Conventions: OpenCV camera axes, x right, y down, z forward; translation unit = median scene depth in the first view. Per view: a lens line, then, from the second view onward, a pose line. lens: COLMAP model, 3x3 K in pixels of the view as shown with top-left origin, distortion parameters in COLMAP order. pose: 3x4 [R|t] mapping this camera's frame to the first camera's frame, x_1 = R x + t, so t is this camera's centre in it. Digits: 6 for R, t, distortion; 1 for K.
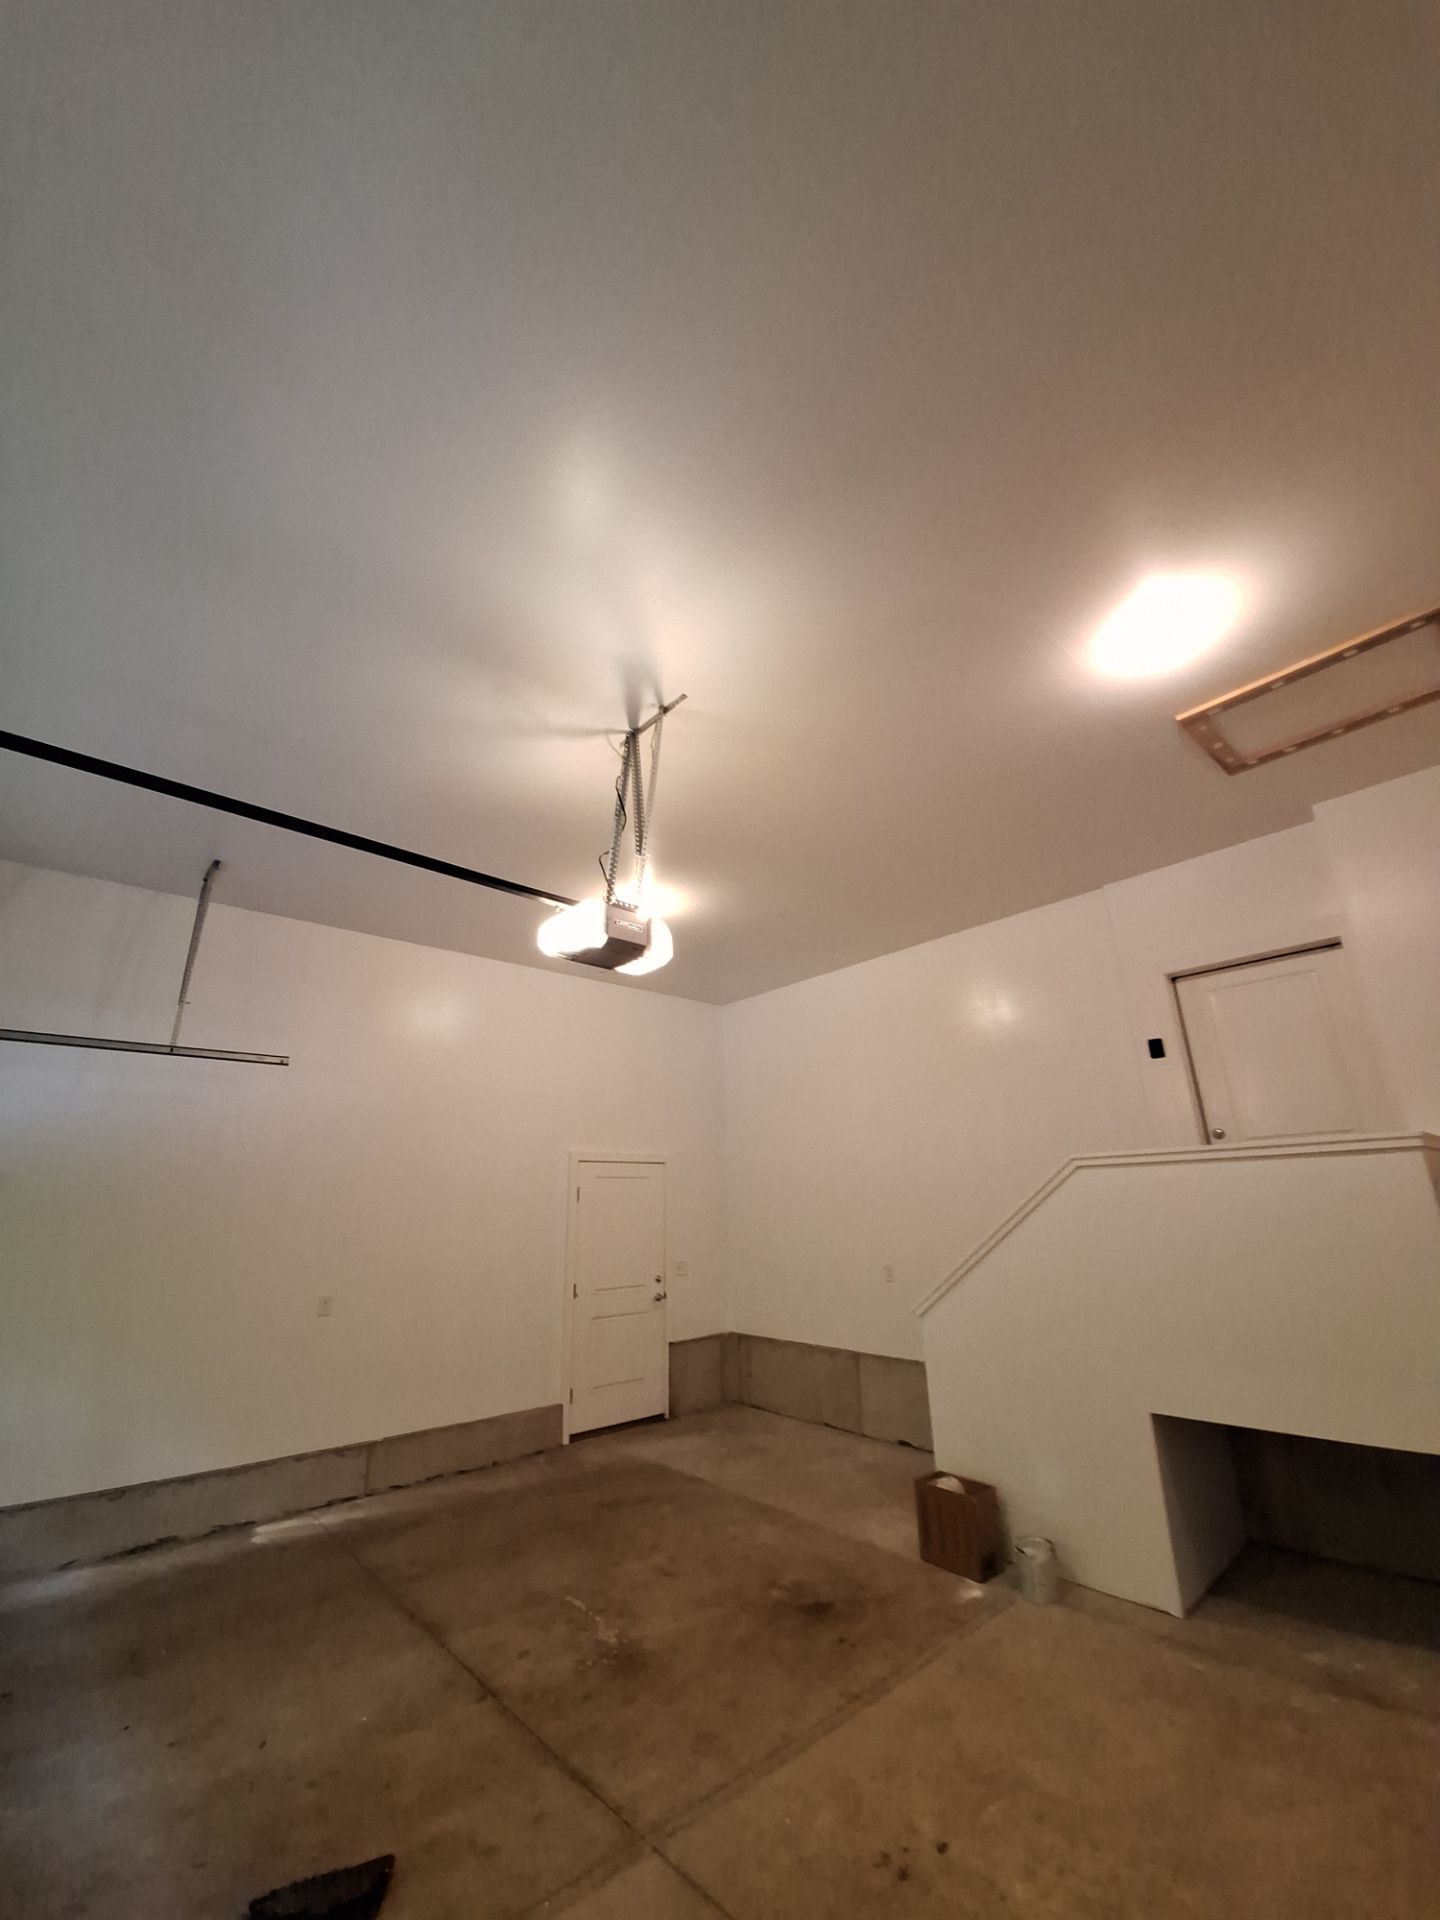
lens RADIAL K [[752.3, 0, 716.5], [0, 752.3, 953.7], [0, 0, 1]] dist [0.001534, -0.011230]
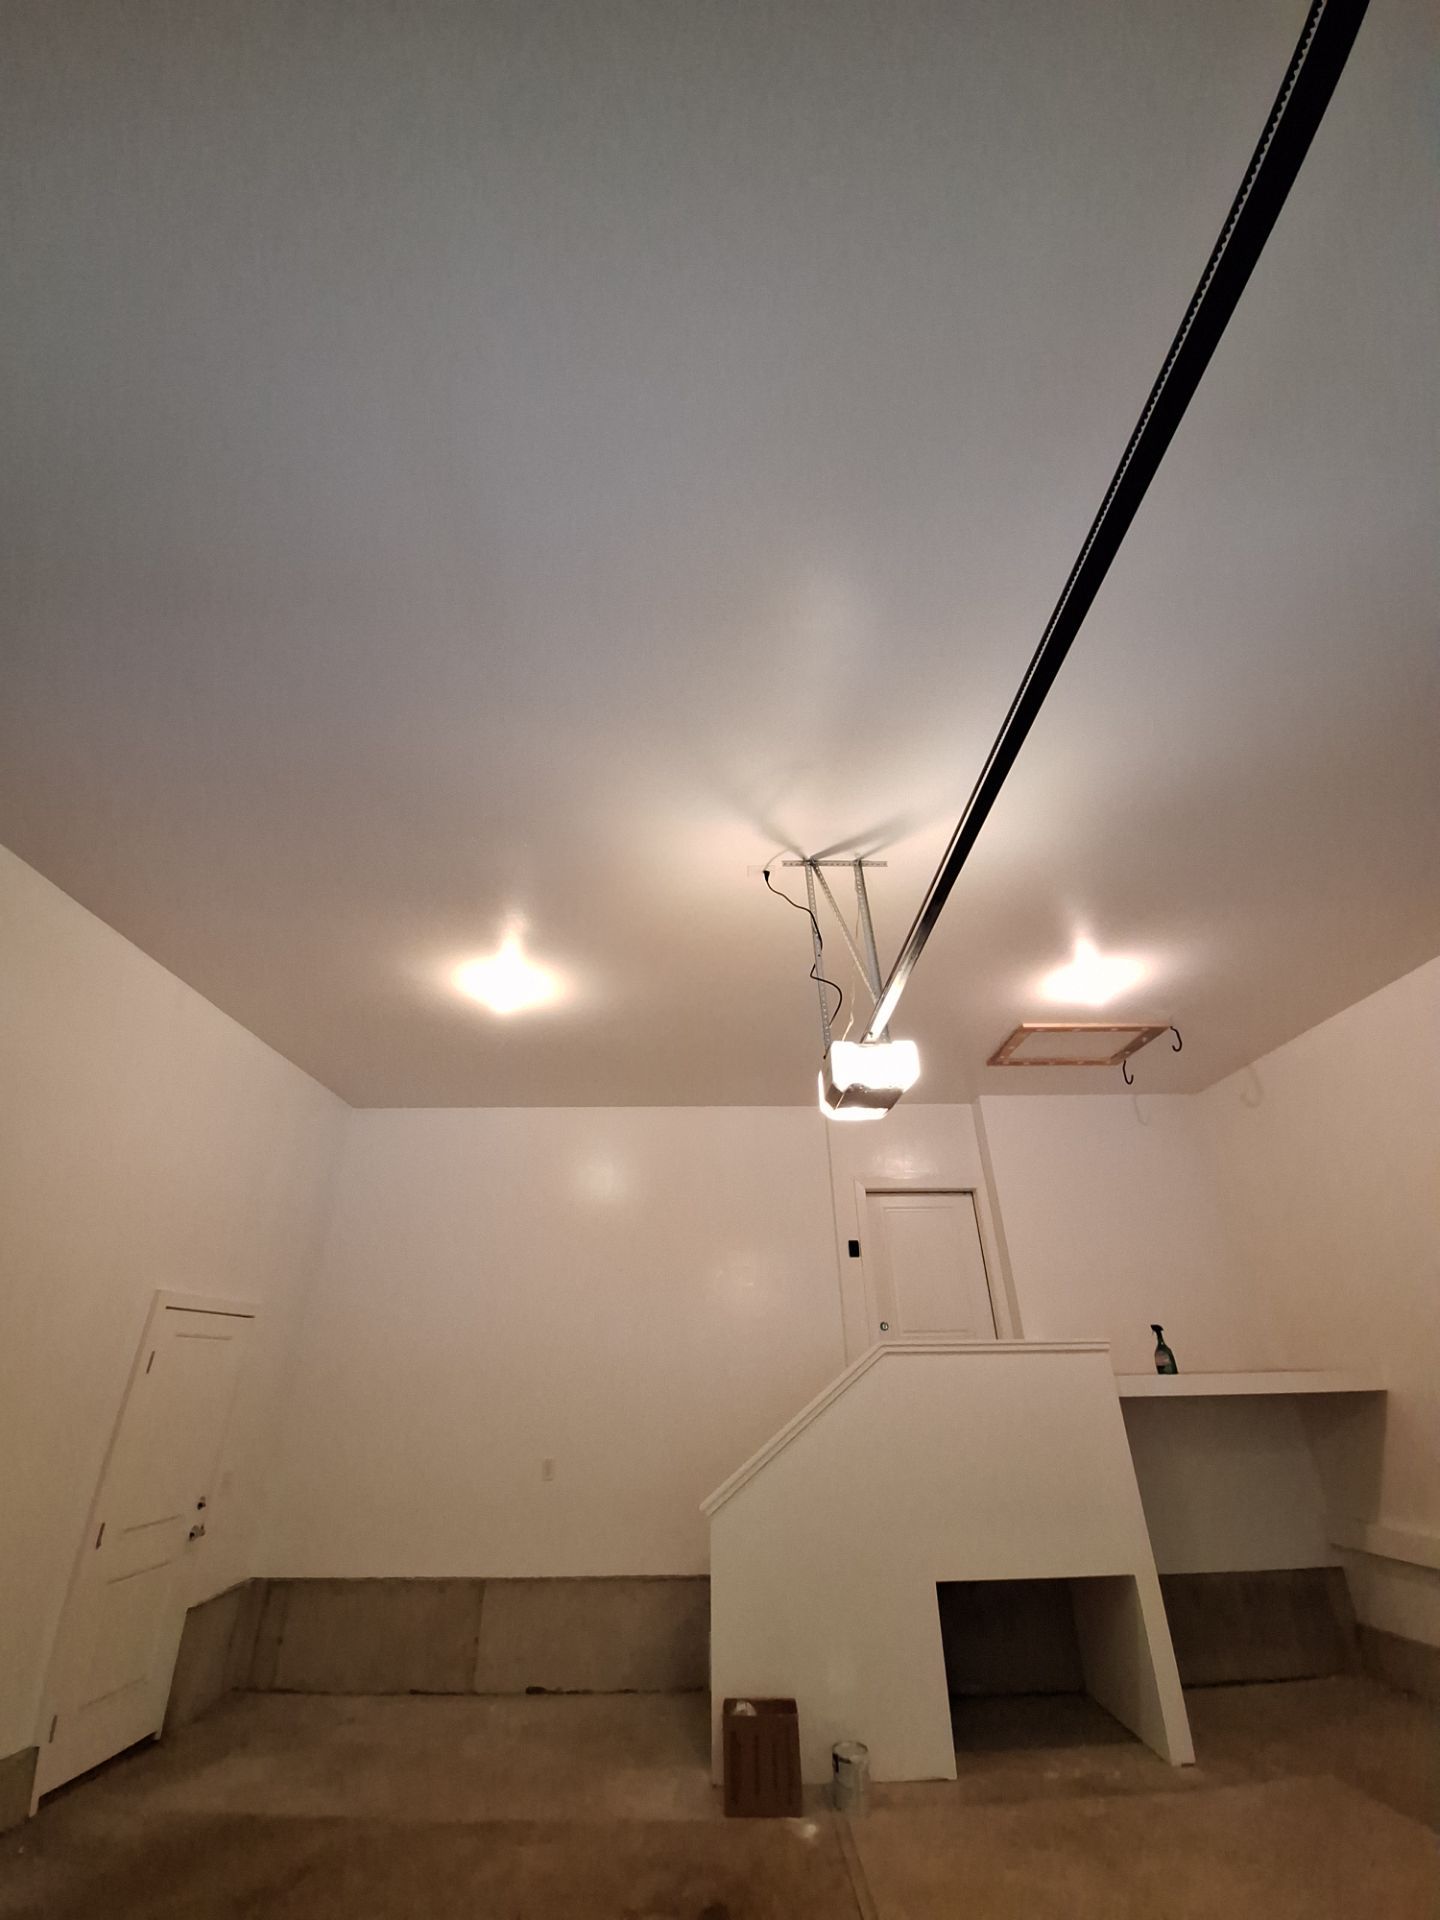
lens RADIAL K [[752.3, 0, 716.5], [0, 752.3, 953.7], [0, 0, 1]] dist [0.001534, -0.011230]
pose [[0.644389, 0.379038, 0.664149, -0.613439], [-0.247481, 0.925140, -0.287870, 0.097525], [-0.723544, 0.021136, 0.689955, 0.326377]]
